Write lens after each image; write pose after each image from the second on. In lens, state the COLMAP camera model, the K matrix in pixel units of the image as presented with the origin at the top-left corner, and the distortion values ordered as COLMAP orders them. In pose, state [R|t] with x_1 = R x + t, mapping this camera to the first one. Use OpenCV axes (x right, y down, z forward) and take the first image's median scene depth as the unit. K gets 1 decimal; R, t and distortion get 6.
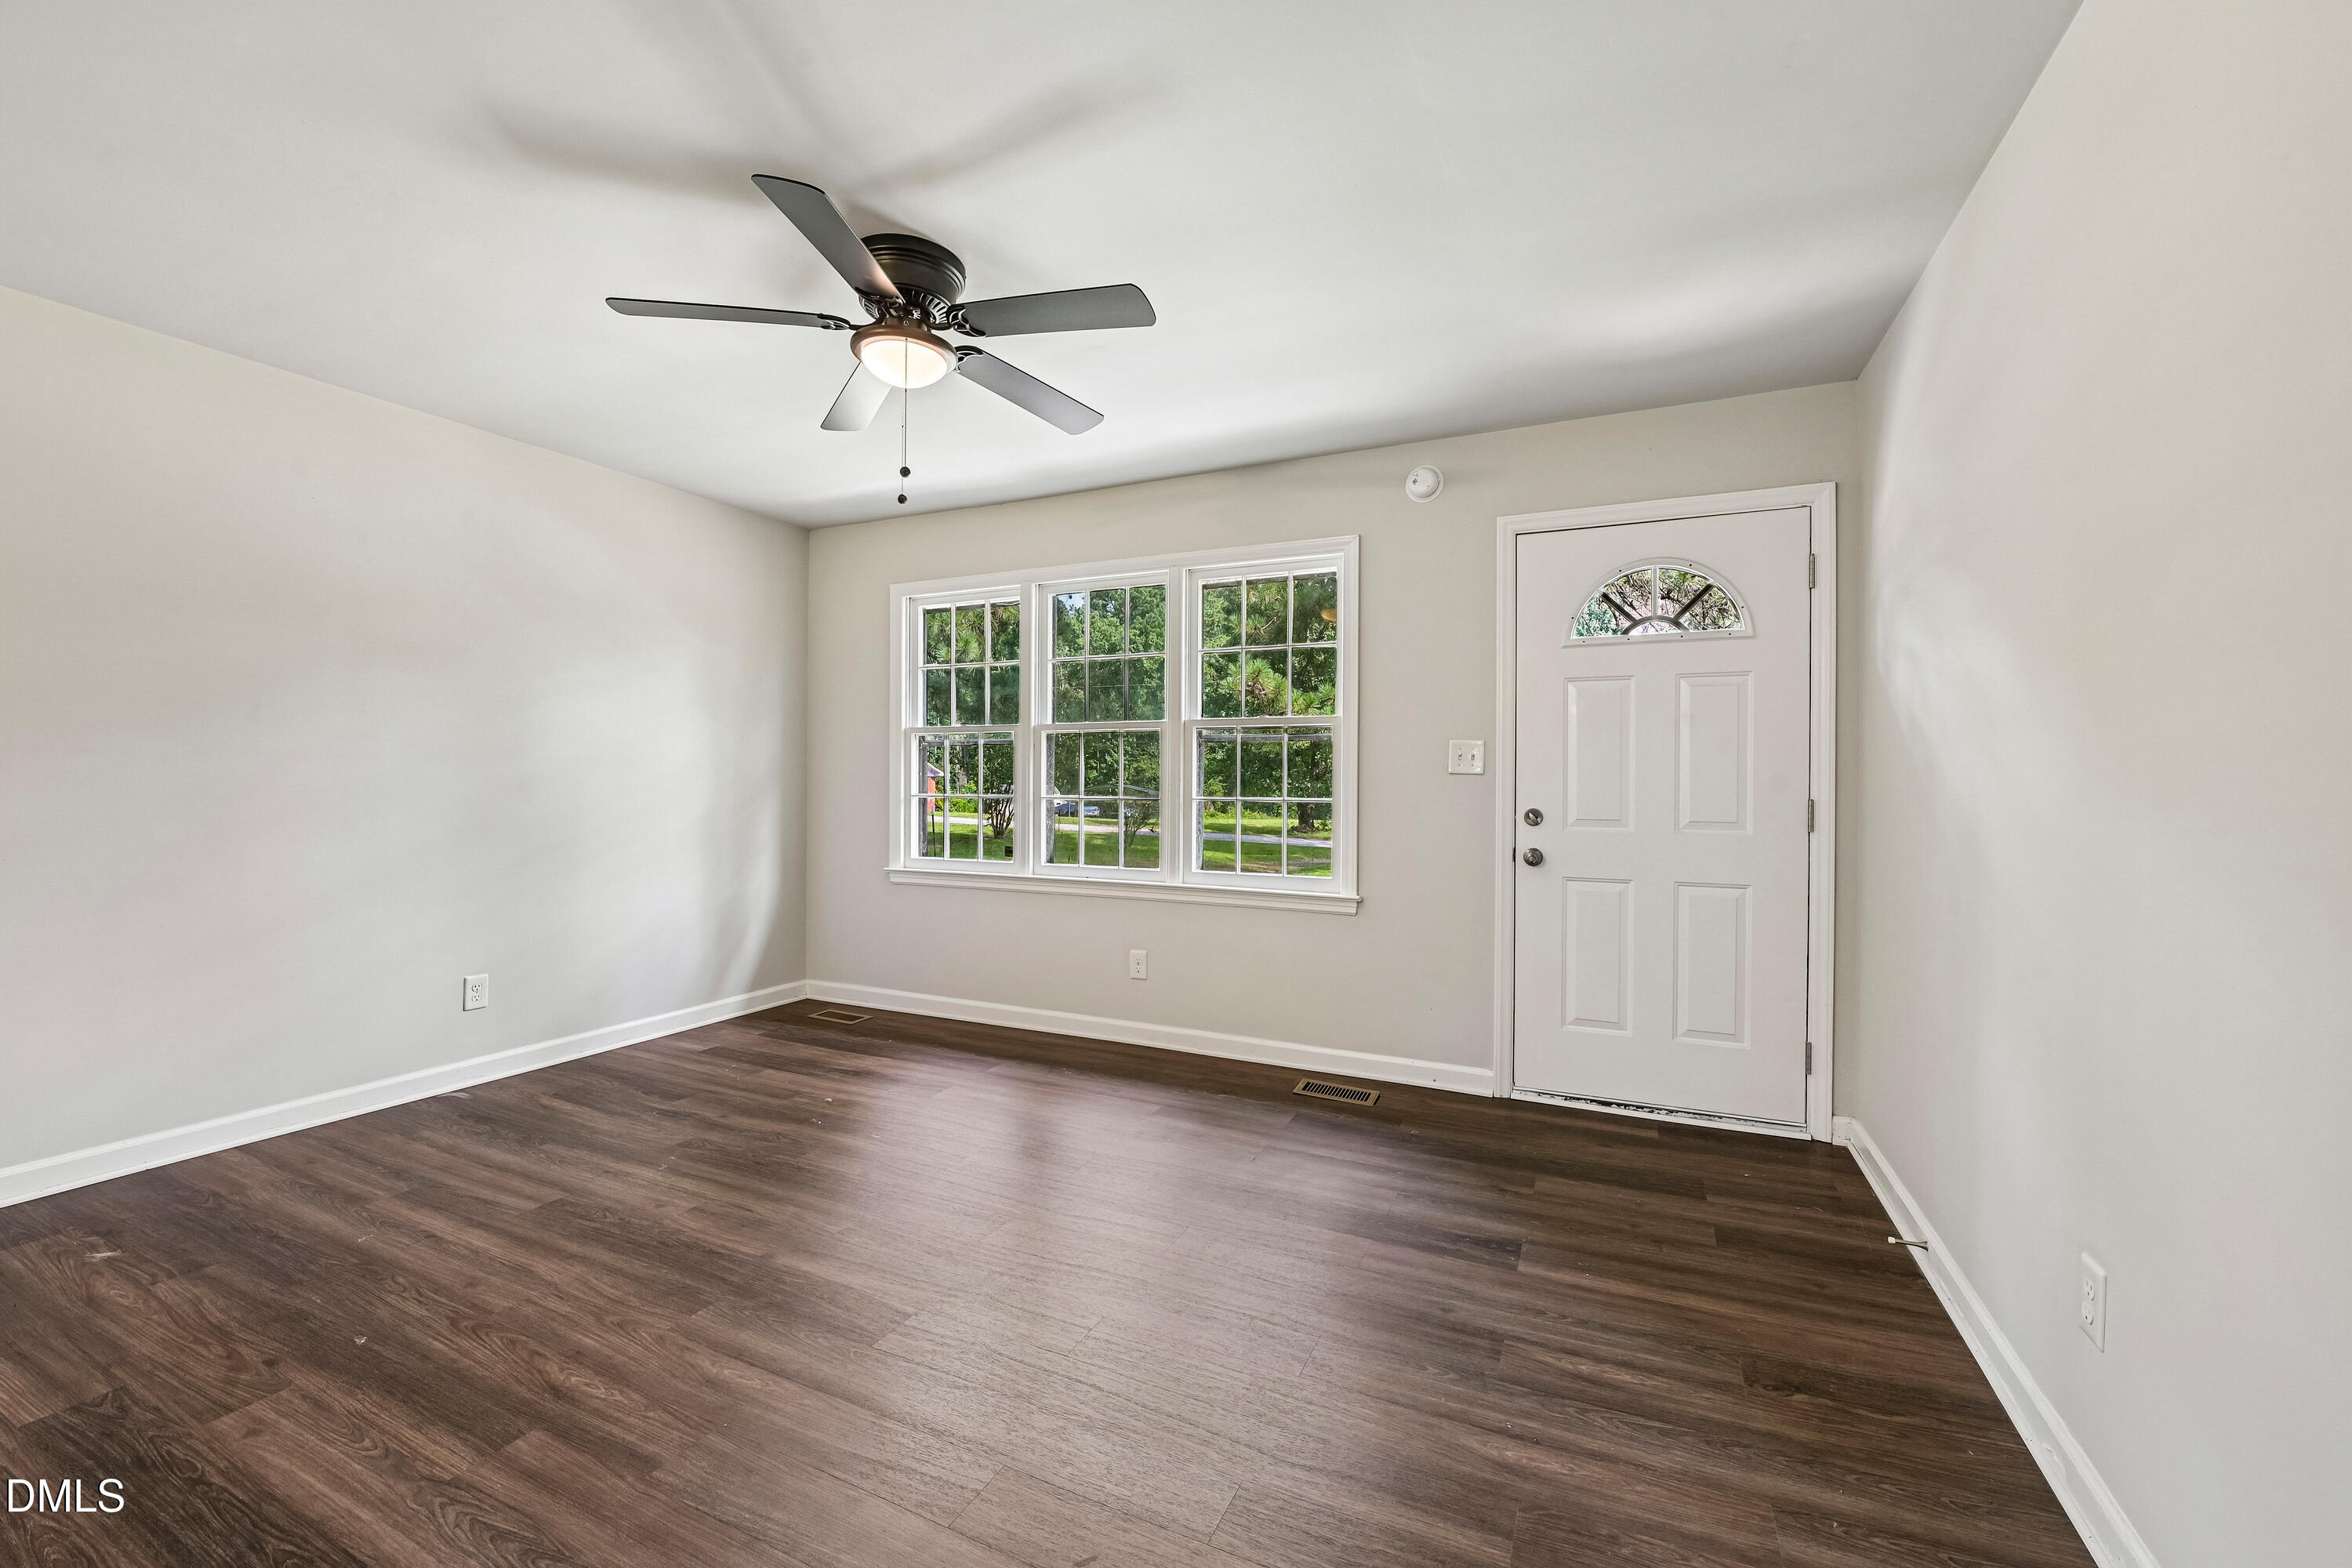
lens RADIAL K [[931.4, 0, 1184.7], [0, 931.4, 781.6], [0, 0, 1]] dist [-0.014413, -0.003636]
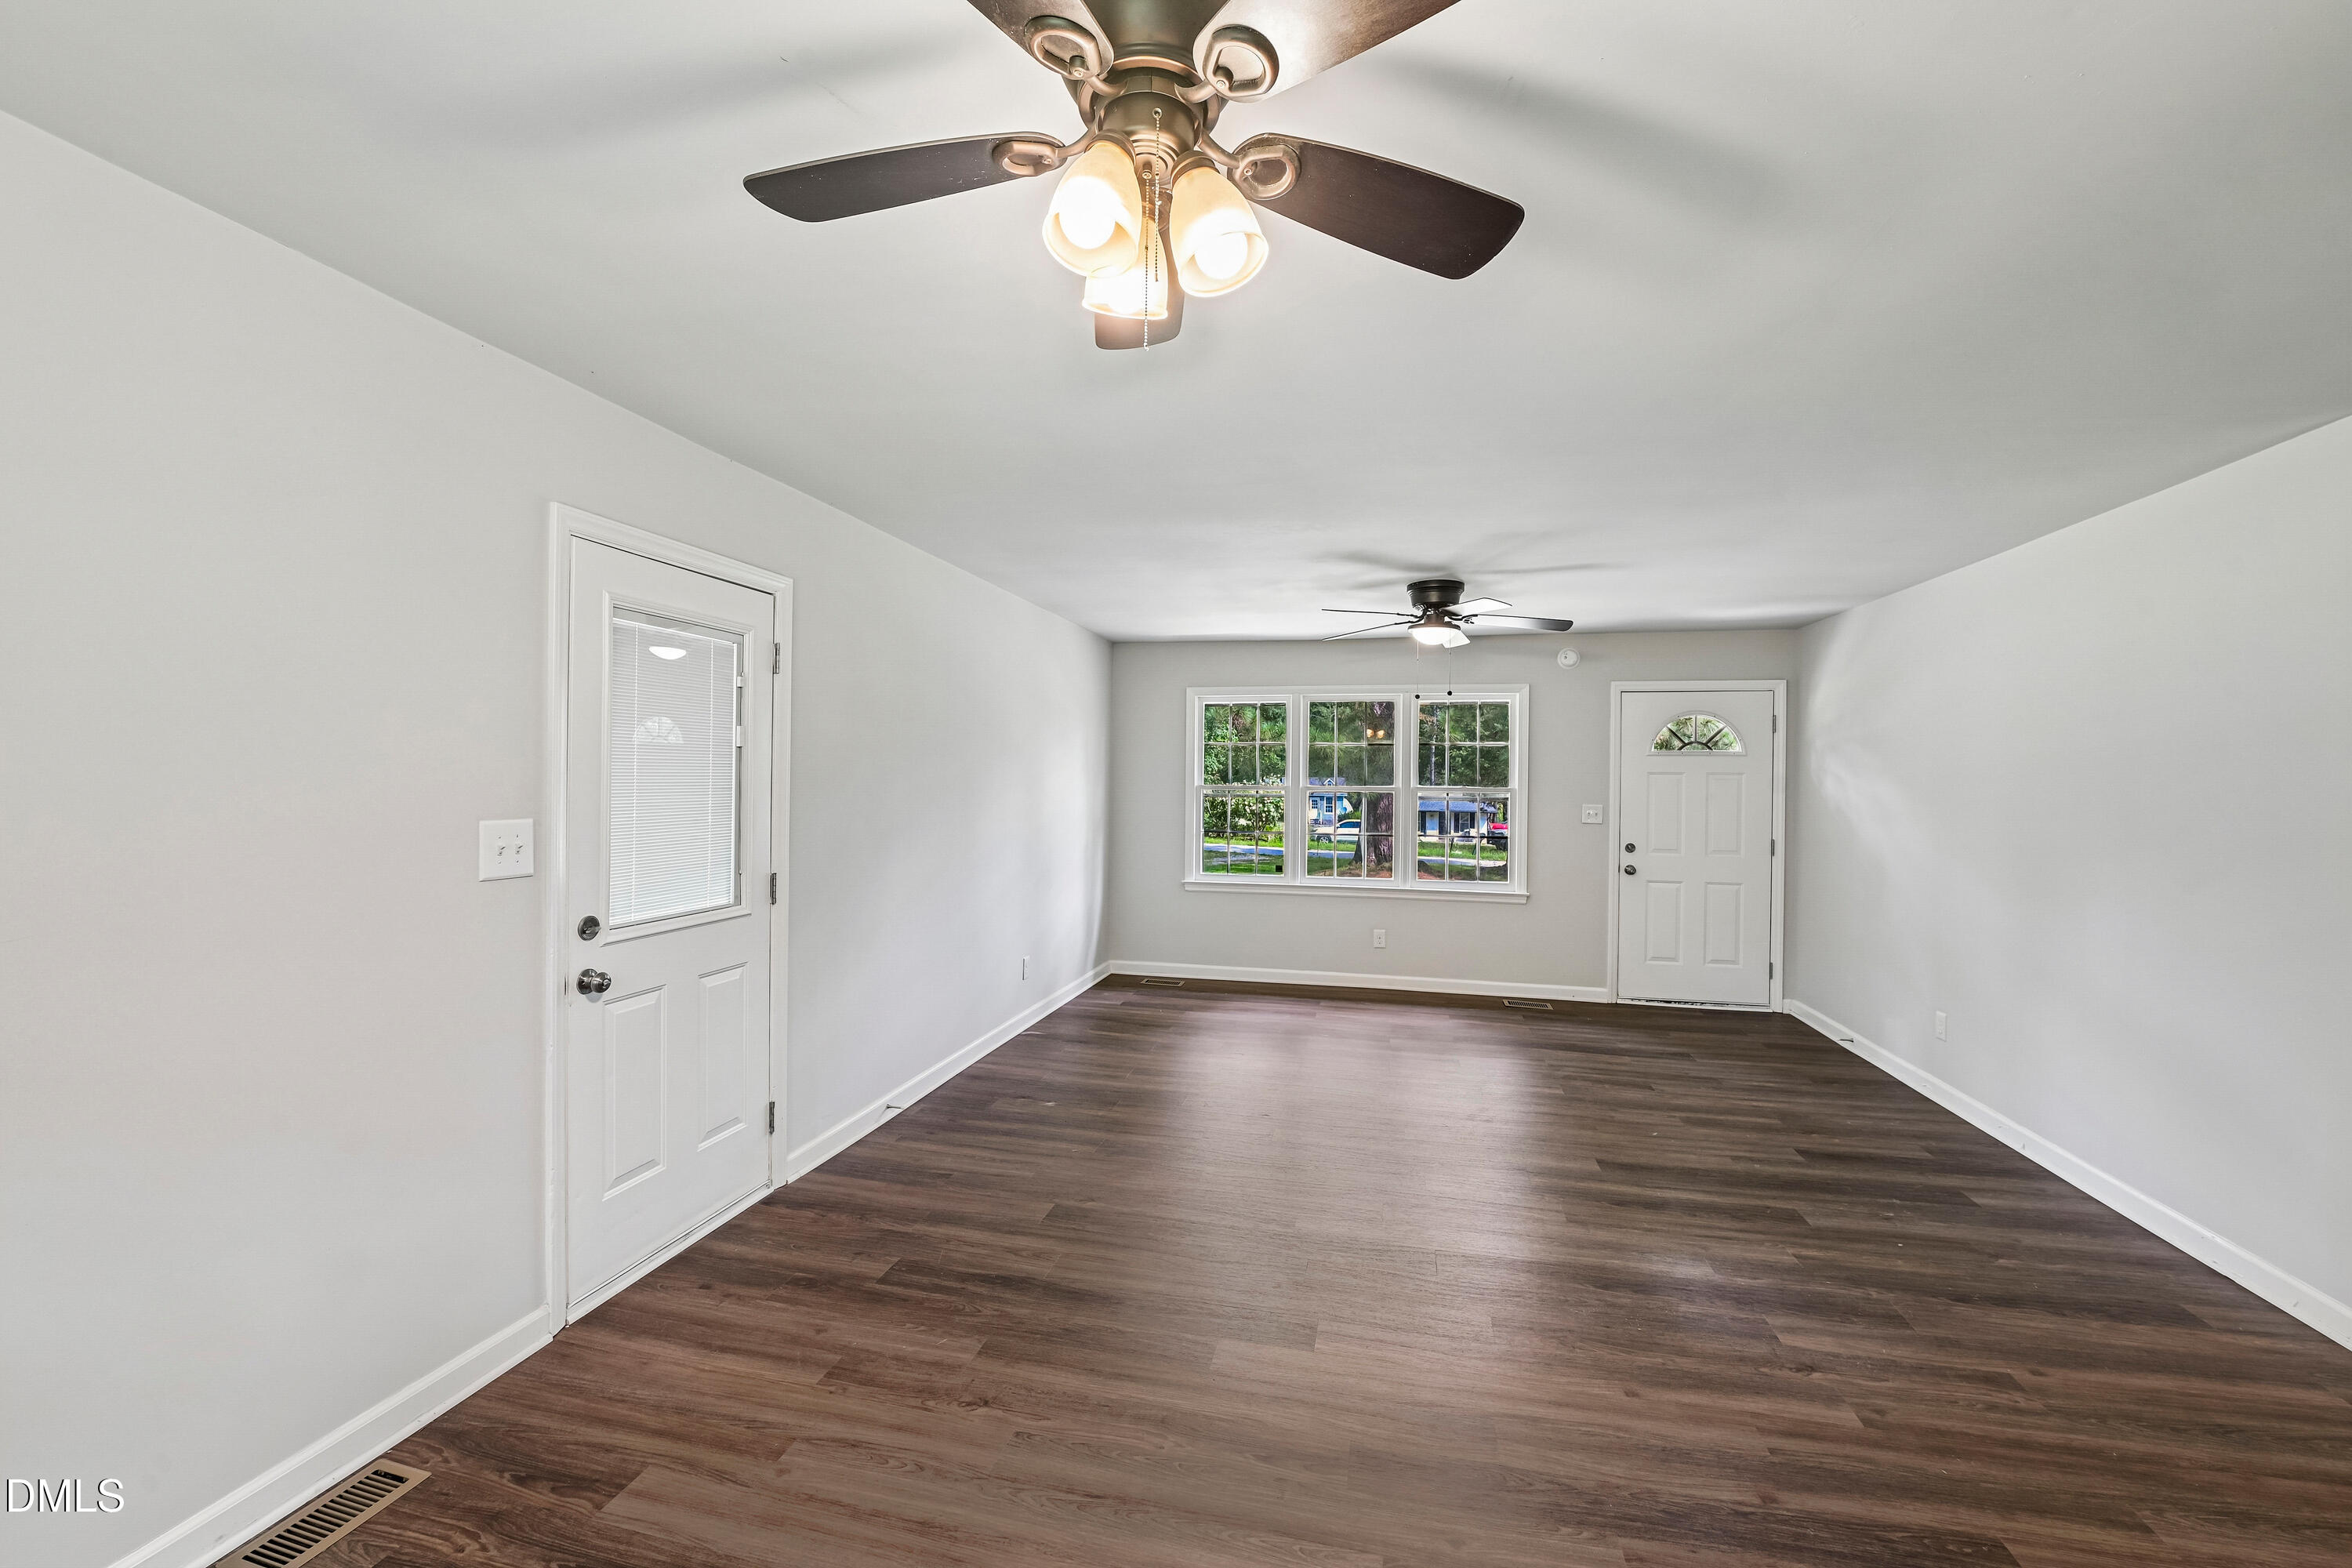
lens RADIAL K [[927.5, 0, 1177.2], [0, 927.5, 780.9], [0, 0, 1]] dist [-0.017586, -0.000305]
pose [[0.978734, 0.004536, 0.205084, -0.894051], [-0.004486, 0.999990, -0.000710, -0.090347], [-0.205085, -0.000225, 0.978744, -0.609924]]
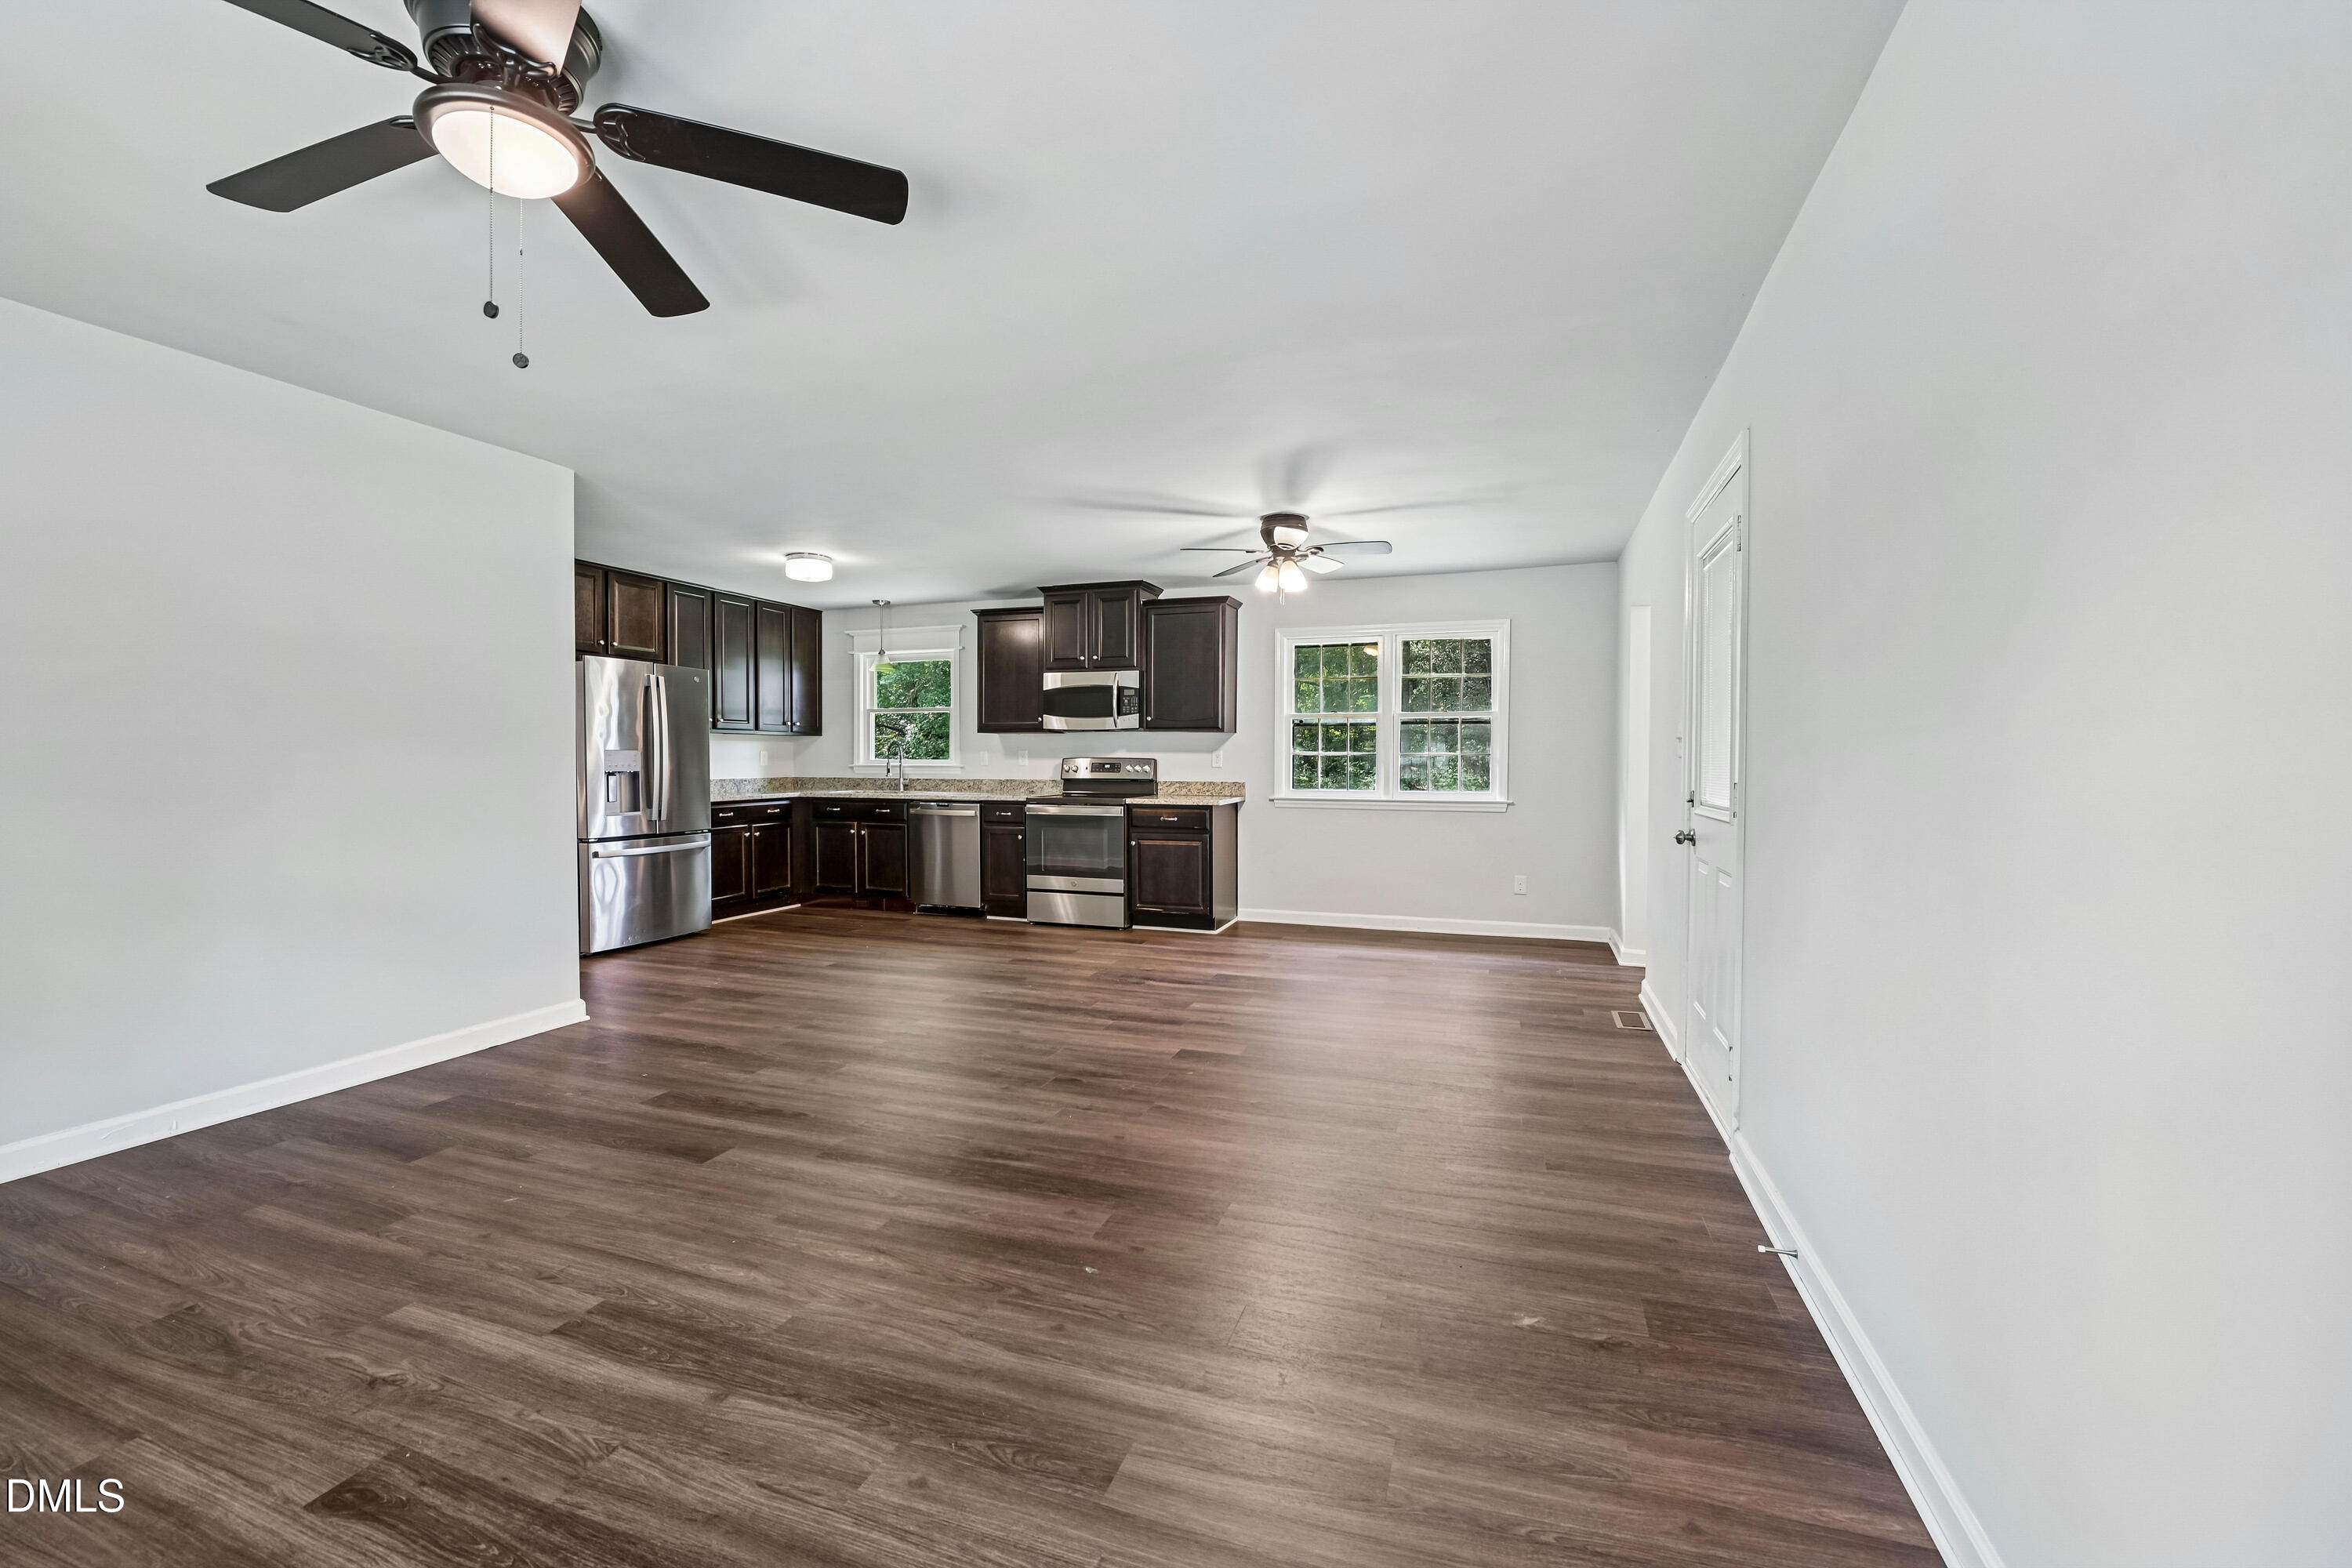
lens RADIAL K [[934.2, 0, 1184.7], [0, 934.2, 781.8], [0, 0, 1]] dist [-0.019233, -0.001343]
pose [[-0.994518, -0.006480, -0.104369, -0.518484], [-0.009292, 0.999606, 0.026484, -0.010007], [0.104156, 0.027309, -0.994186, 1.230829]]
